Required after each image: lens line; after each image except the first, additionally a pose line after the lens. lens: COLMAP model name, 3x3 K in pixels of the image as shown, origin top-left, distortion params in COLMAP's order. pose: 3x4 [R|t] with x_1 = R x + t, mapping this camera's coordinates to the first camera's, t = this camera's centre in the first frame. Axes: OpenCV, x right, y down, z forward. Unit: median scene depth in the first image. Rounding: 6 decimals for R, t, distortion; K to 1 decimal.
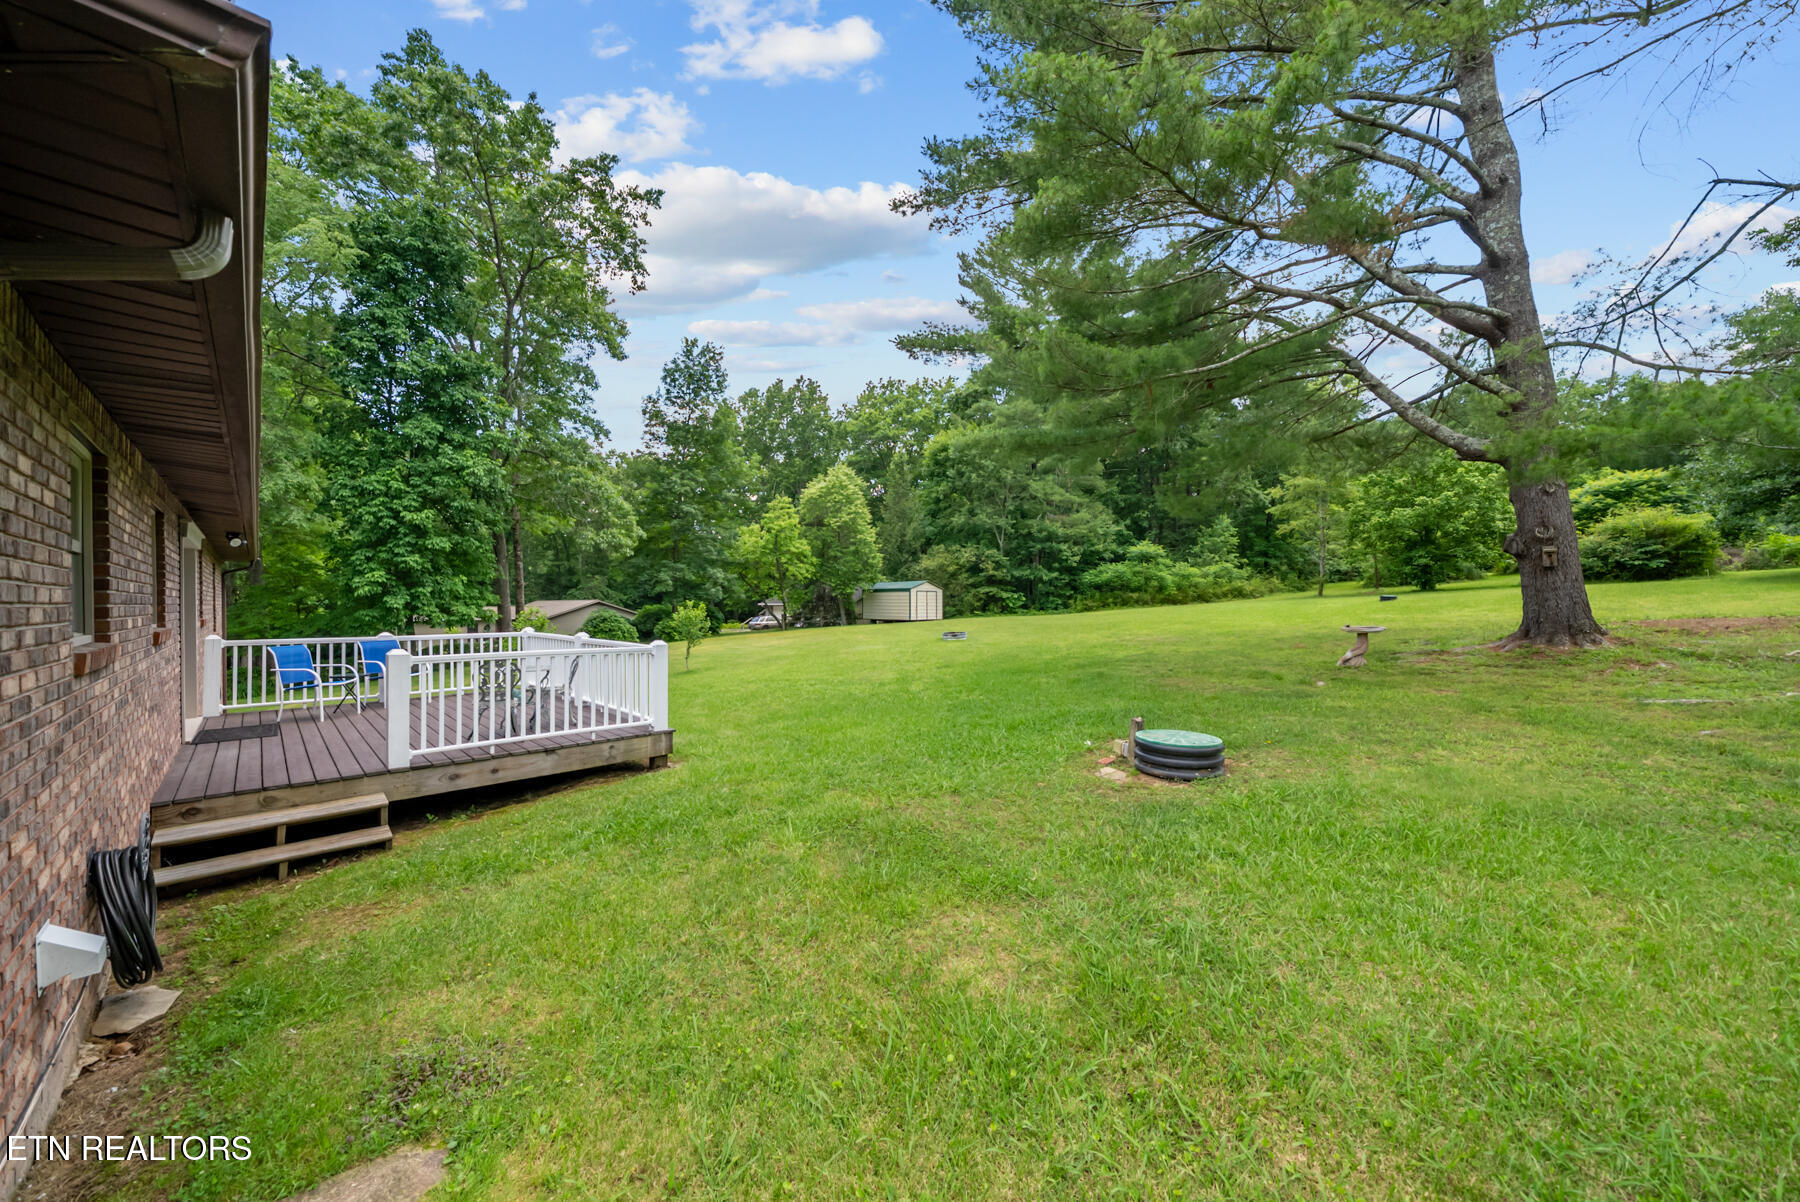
lens RADIAL K [[621.1, 0, 908.2], [0, 621.1, 604.9], [0, 0, 1]] dist [-0.005584, 0.000185]
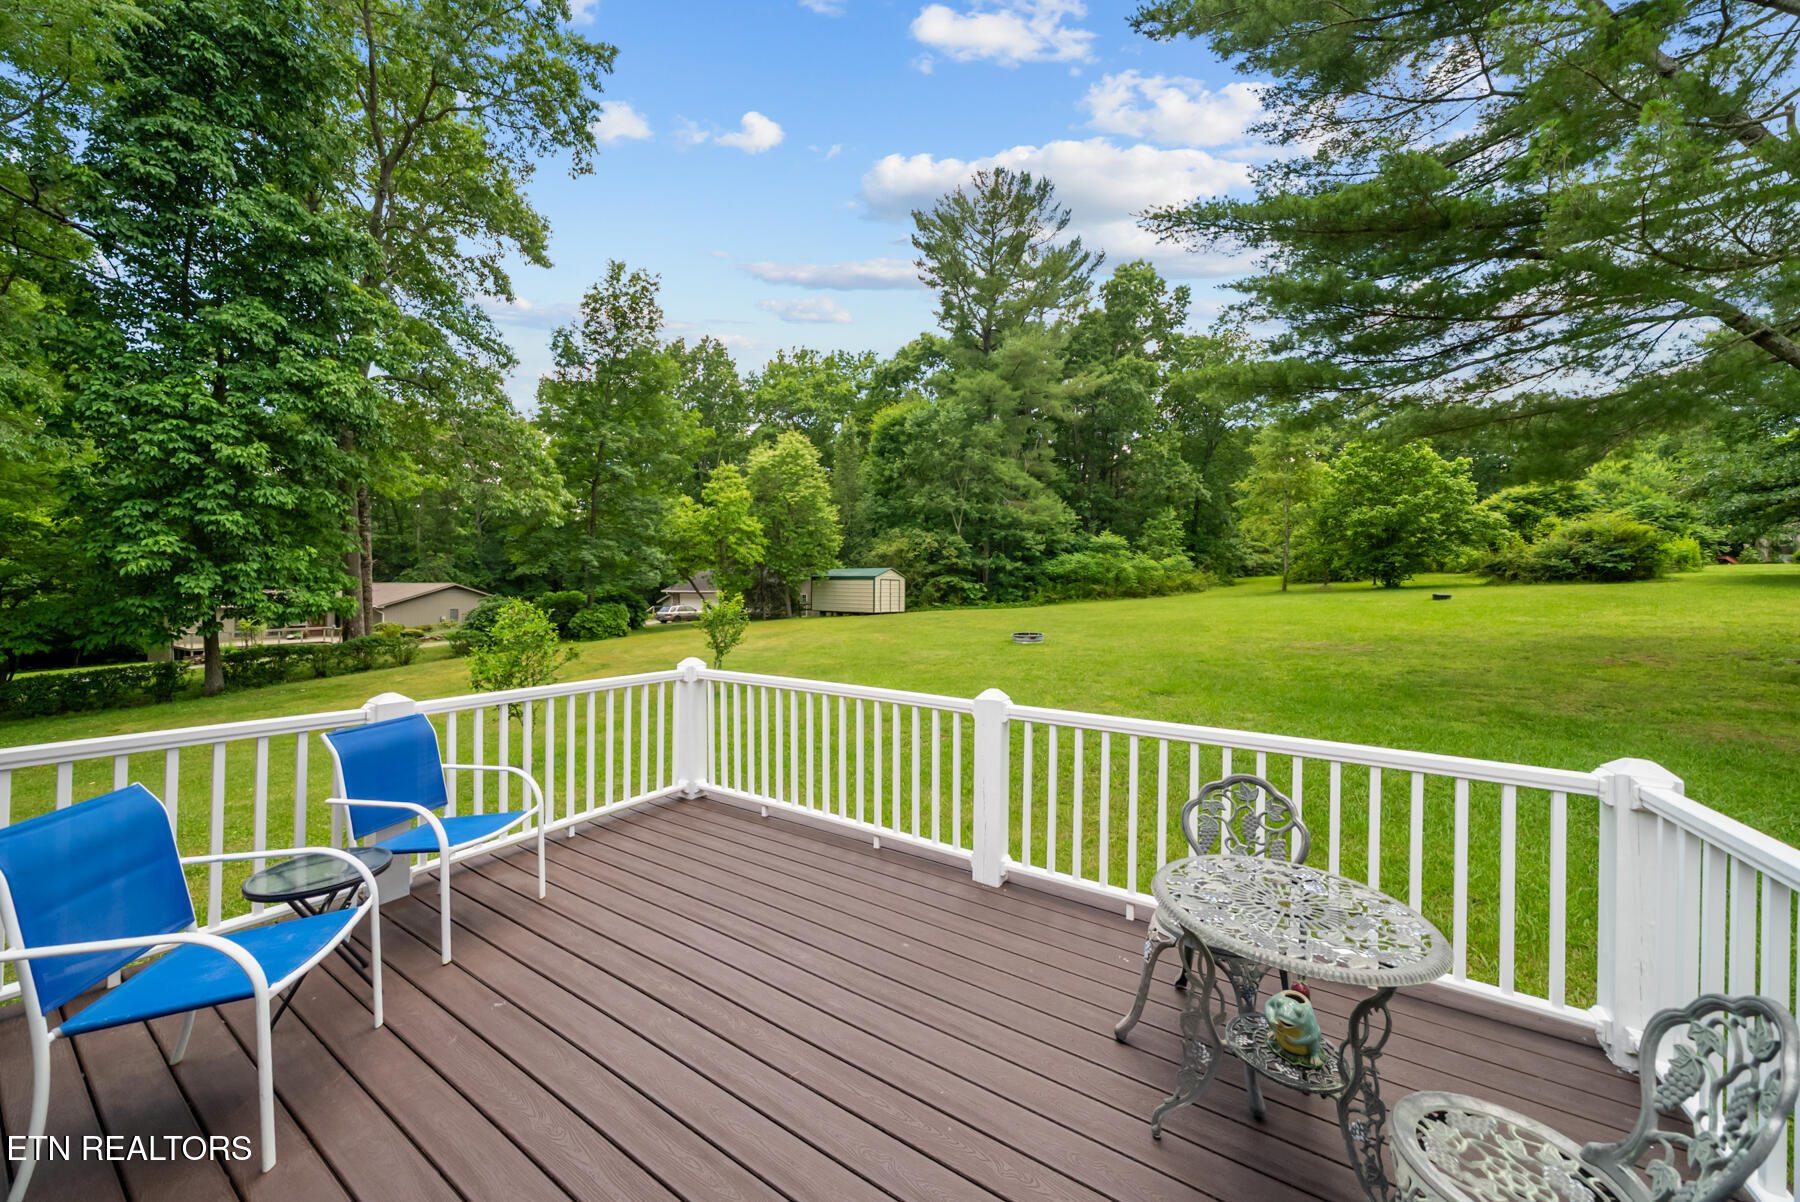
lens RADIAL K [[621.1, 0, 892.7], [0, 621.1, 586.4], [0, 0, 1]] dist [-0.005584, 0.000185]
pose [[0.980788, 0.014637, 0.194526, -0.145610], [-0.012765, 0.999859, -0.010872, -0.003316], [-0.194657, 0.008180, 0.980837, 0.139688]]
